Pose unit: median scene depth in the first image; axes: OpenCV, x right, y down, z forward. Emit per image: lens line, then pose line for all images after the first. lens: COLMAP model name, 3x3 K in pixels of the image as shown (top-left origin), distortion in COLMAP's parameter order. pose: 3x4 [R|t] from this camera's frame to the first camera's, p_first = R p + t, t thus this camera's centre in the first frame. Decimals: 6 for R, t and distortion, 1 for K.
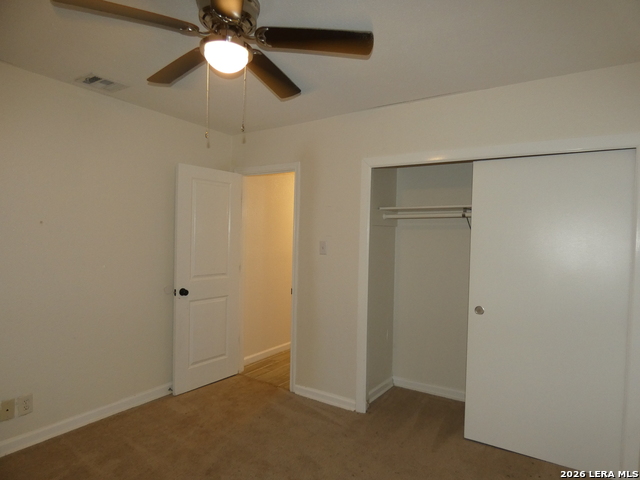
lens RADIAL K [[381.3, 0, 328.8], [0, 381.3, 241.8], [0, 0, 1]] dist [-0.000110, -0.000369]
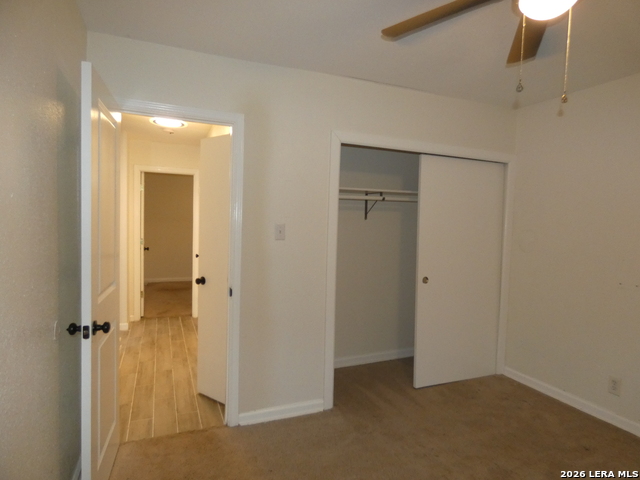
lens RADIAL K [[381.3, 0, 328.8], [0, 381.3, 241.8], [0, 0, 1]] dist [-0.000110, -0.000369]
pose [[0.568731, -0.050868, 0.820949, -0.615906], [0.002144, 0.998174, 0.060364, -0.011082], [-0.822521, -0.032571, 0.567802, 0.459699]]
